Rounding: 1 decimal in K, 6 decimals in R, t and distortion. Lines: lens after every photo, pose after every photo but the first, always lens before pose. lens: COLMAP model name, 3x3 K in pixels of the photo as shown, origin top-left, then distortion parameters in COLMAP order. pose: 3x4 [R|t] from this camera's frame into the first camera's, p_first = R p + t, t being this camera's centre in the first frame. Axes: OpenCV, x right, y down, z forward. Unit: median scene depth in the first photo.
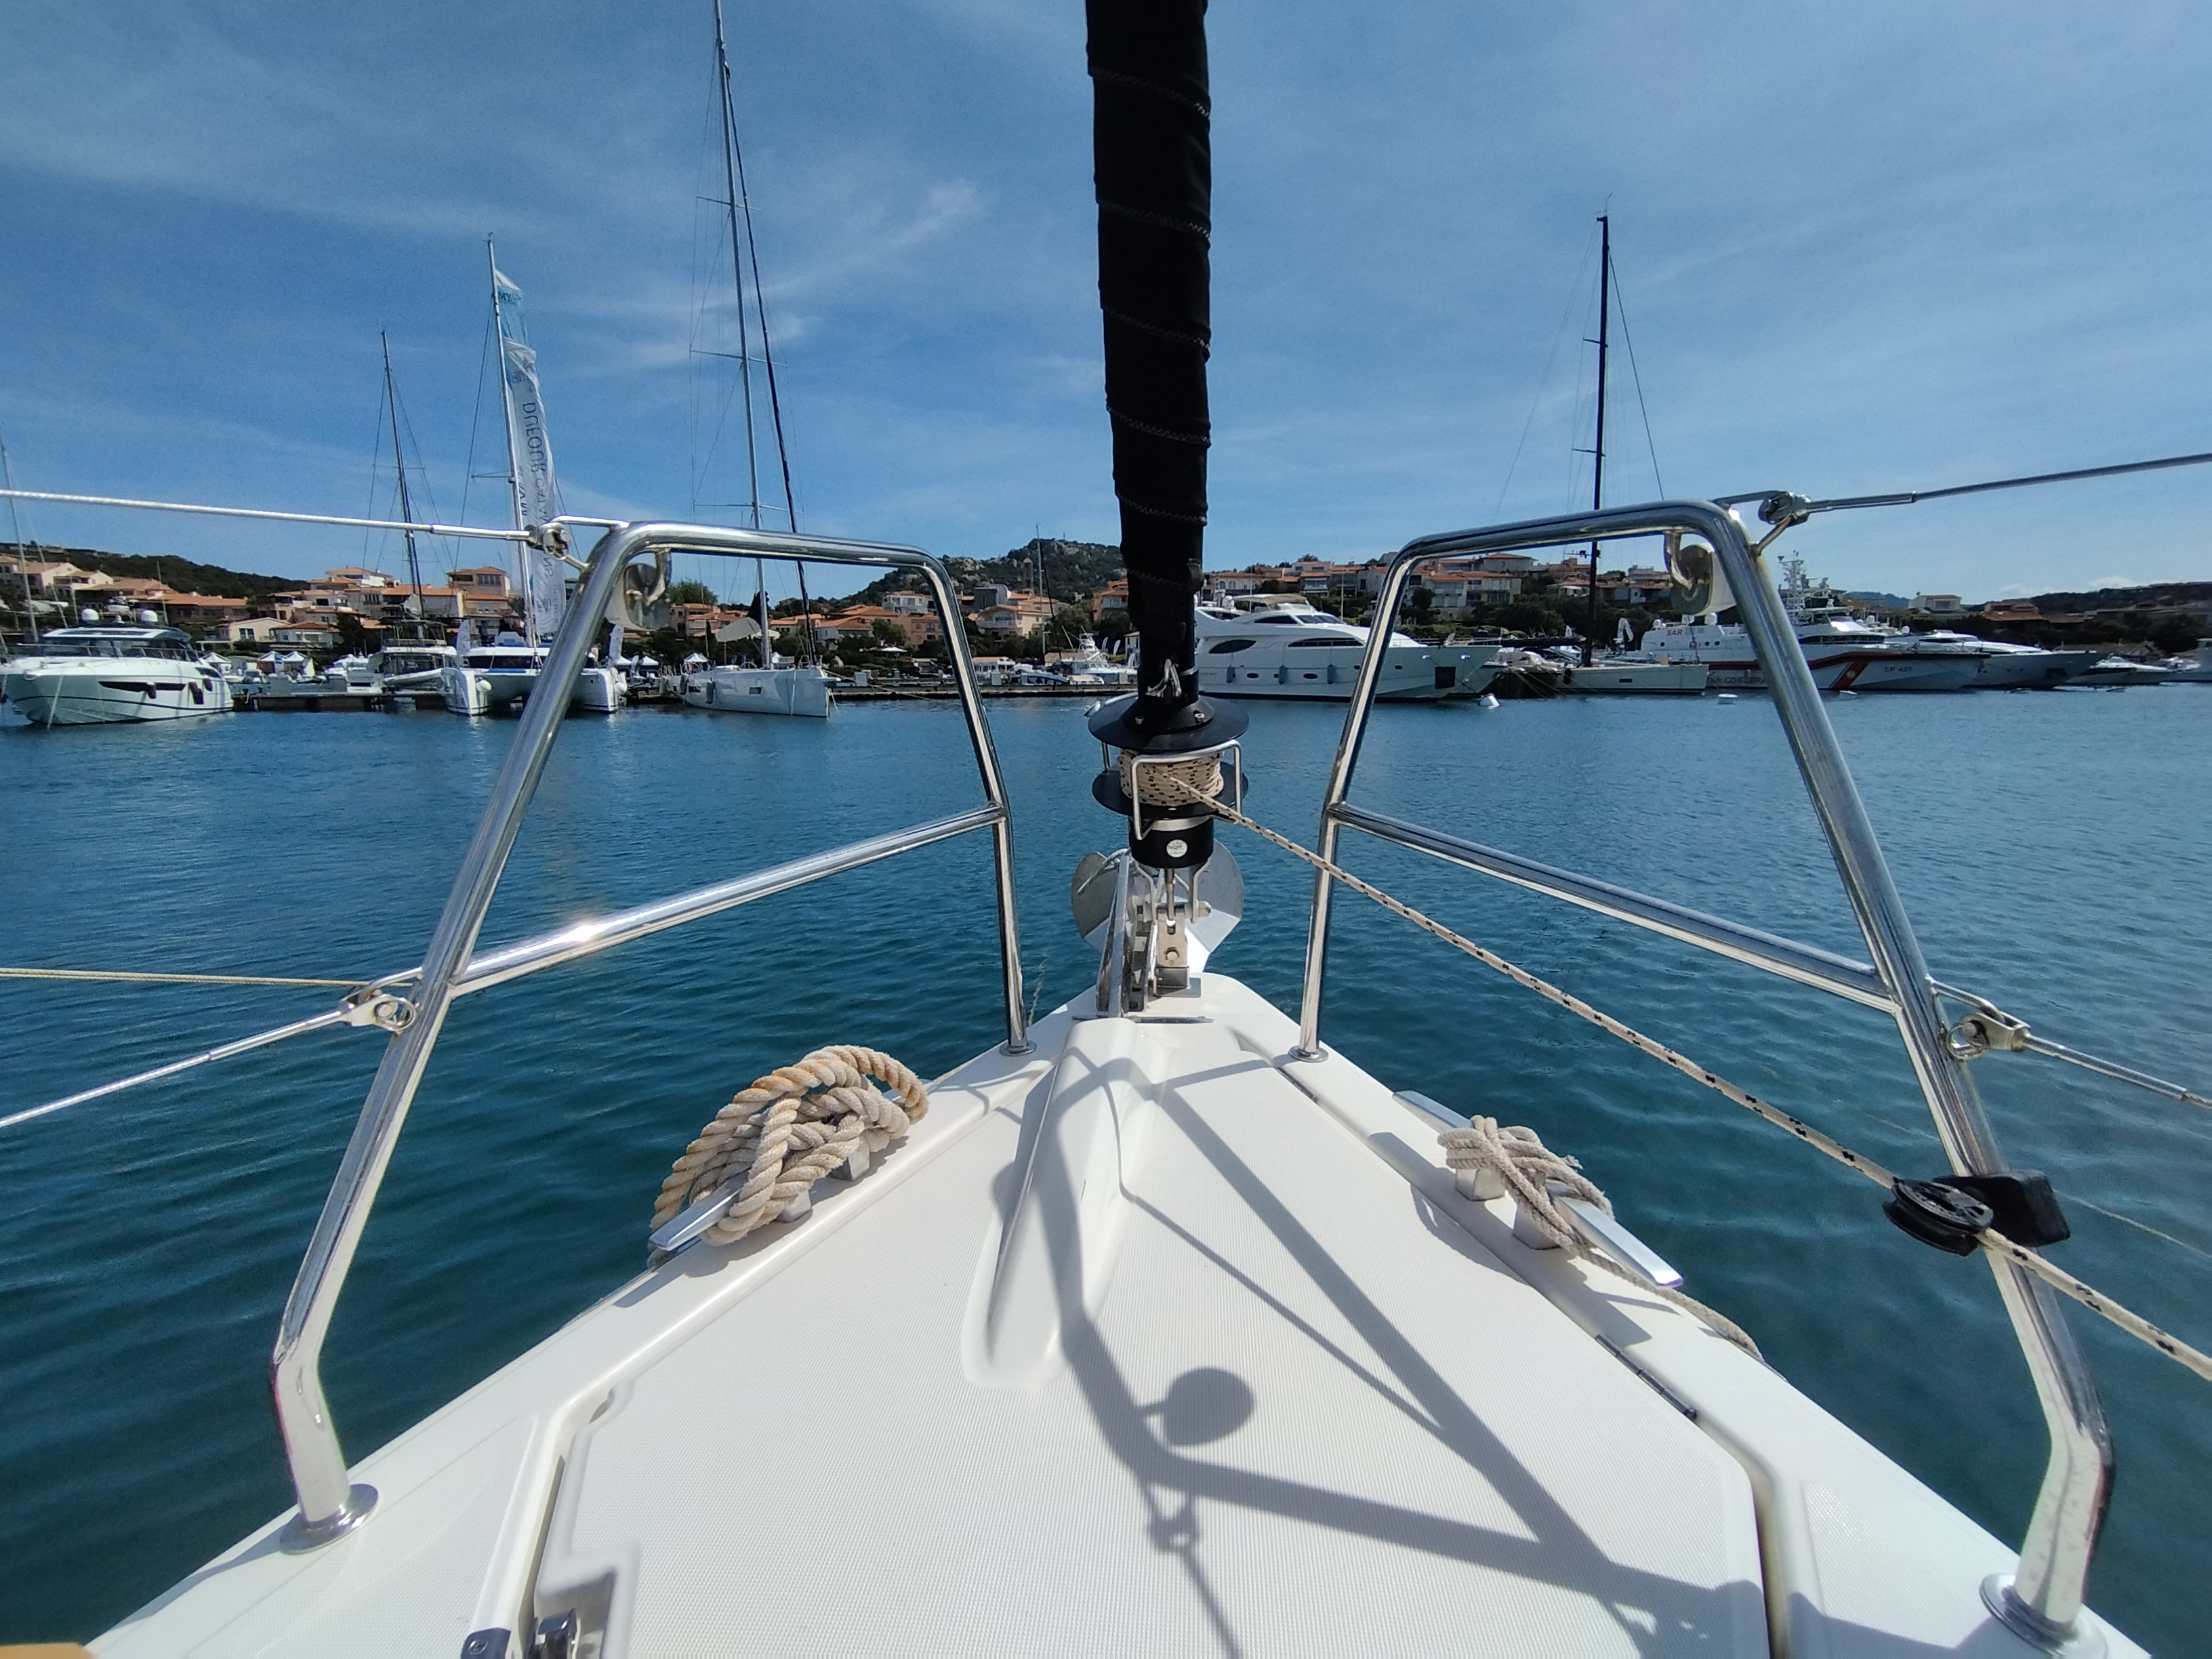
lens RADIAL K [[985.9, 0, 1109.6], [0, 985.9, 841.5], [0, 0, 1]] dist [0.003019, -0.000271]
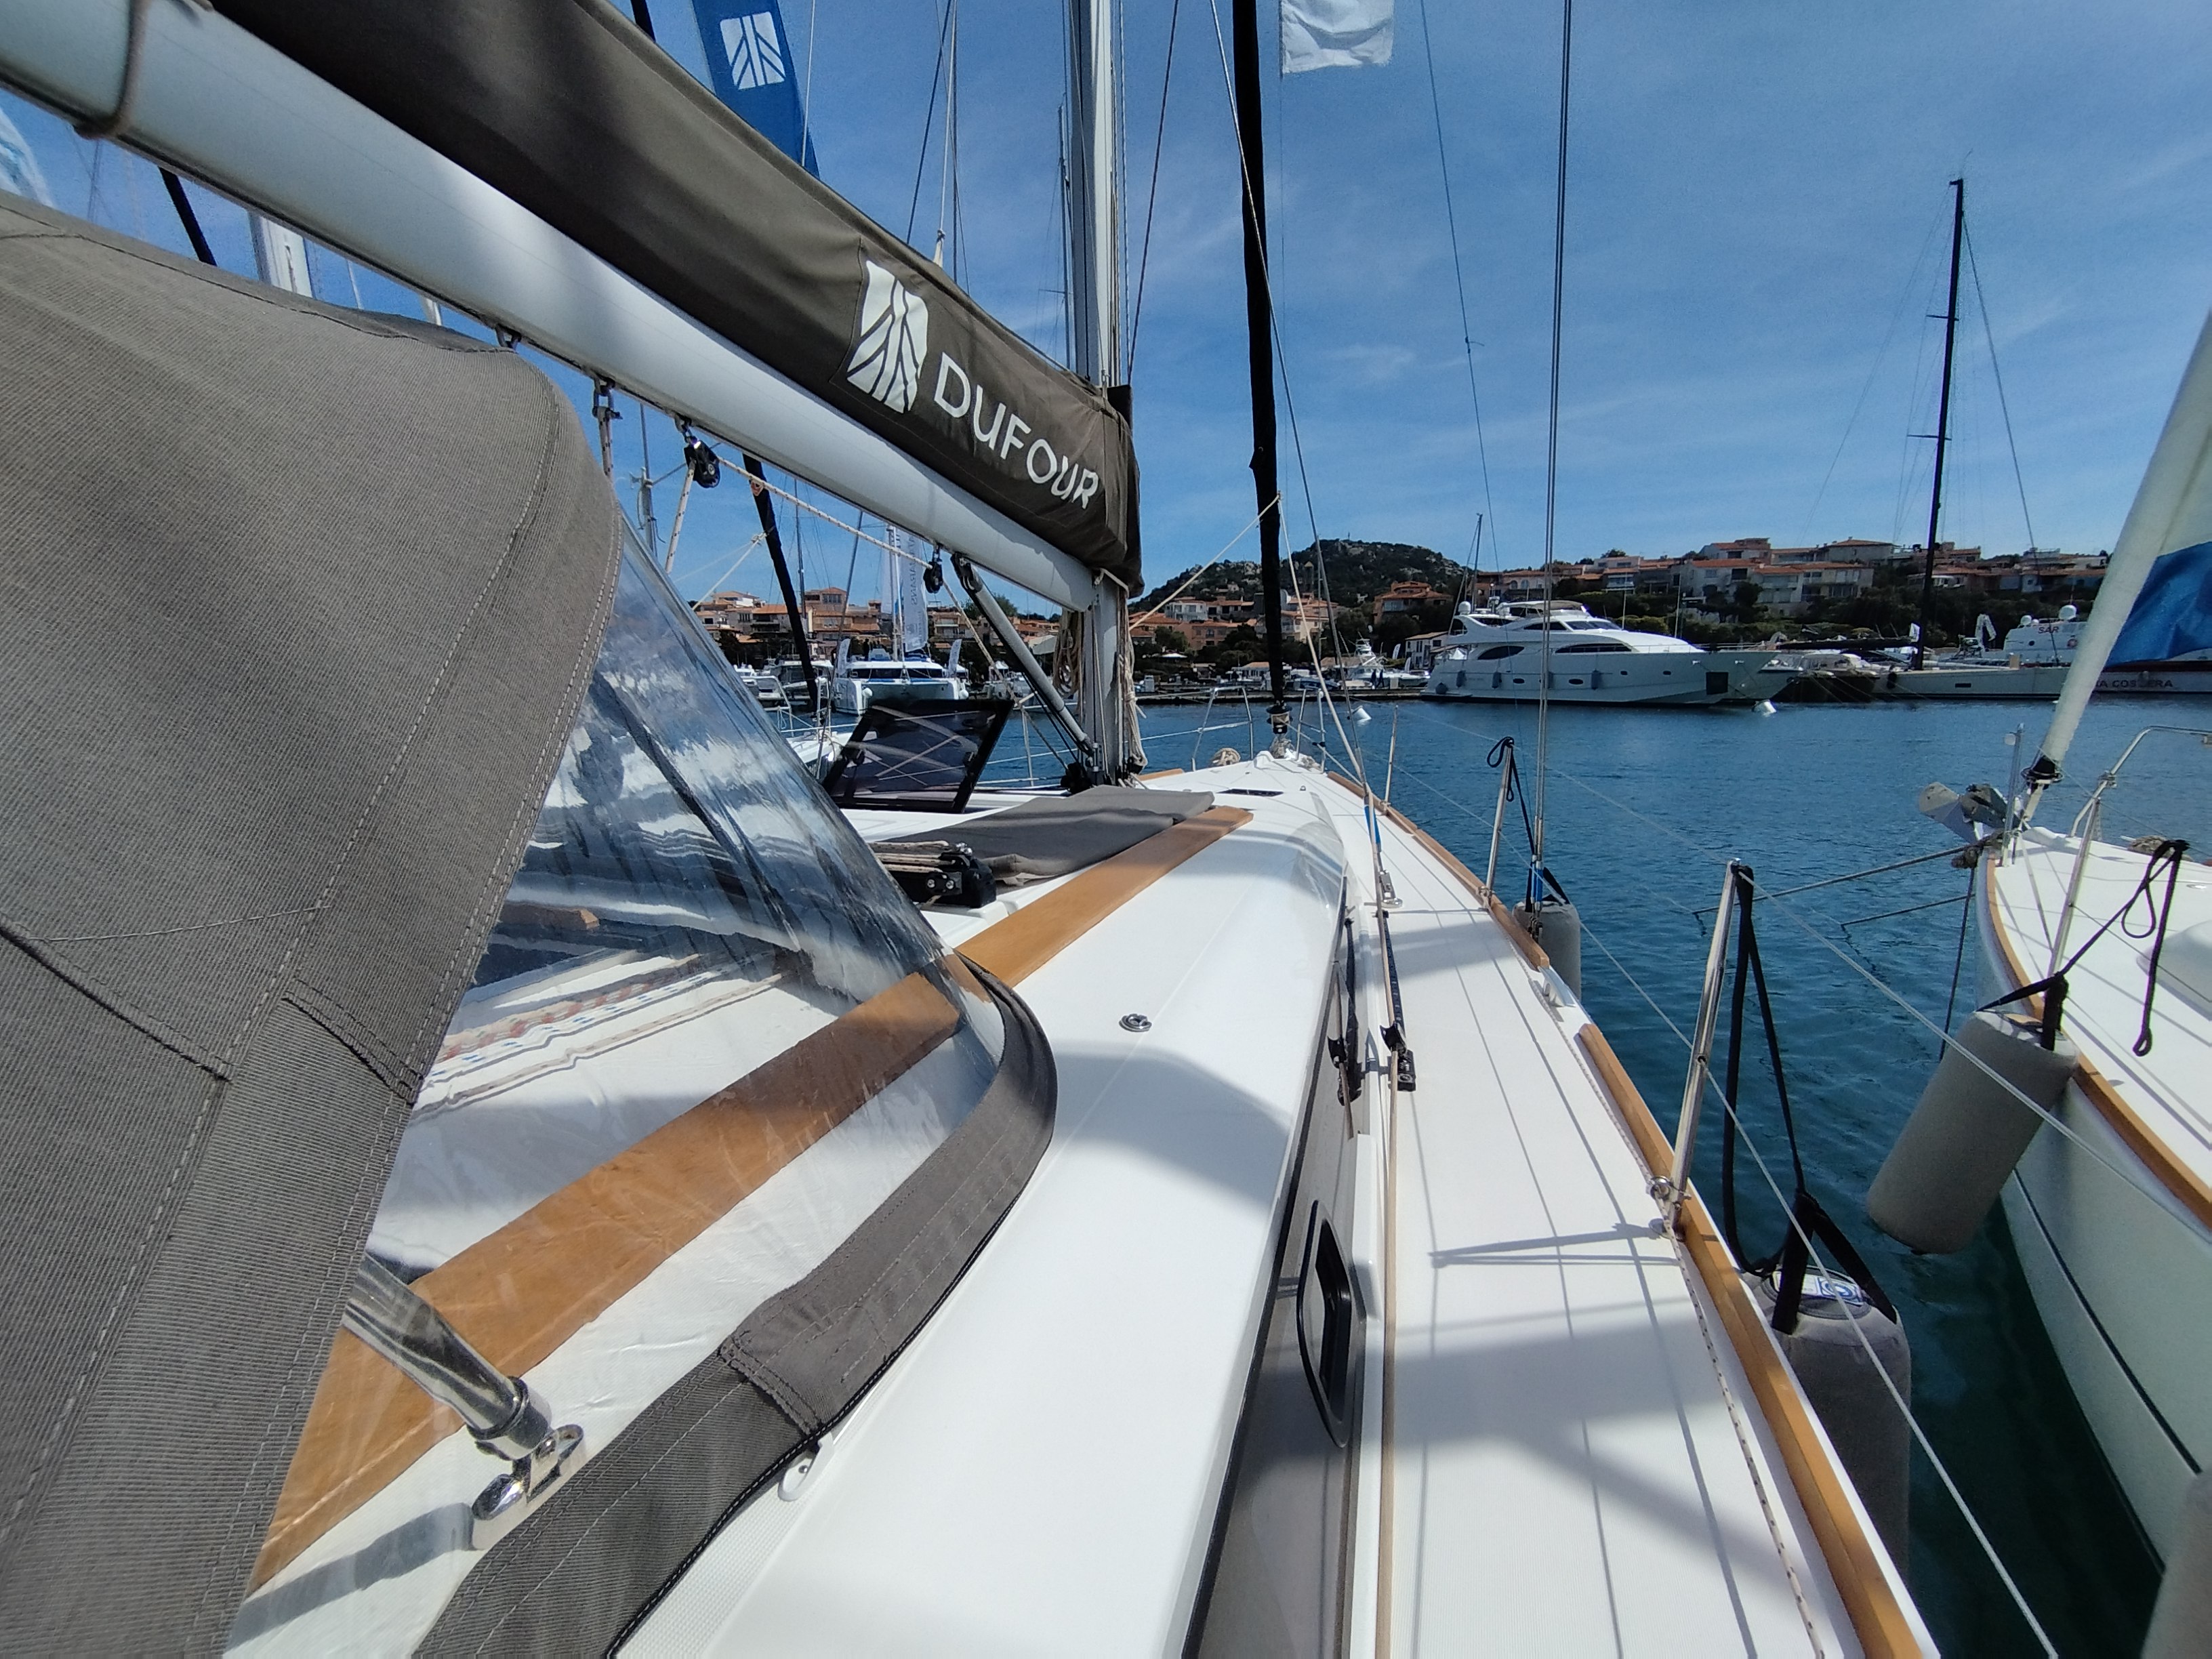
lens RADIAL K [[1045.3, 0, 1095.2], [0, 1045.3, 846.9], [0, 0, 1]] dist [-0.001075, -0.001596]
pose [[0.960860, 0.040094, -0.274118, 0.017465], [-0.041832, 0.999125, -0.000493, 0.017547], [0.273859, 0.011941, 0.961696, -0.124149]]
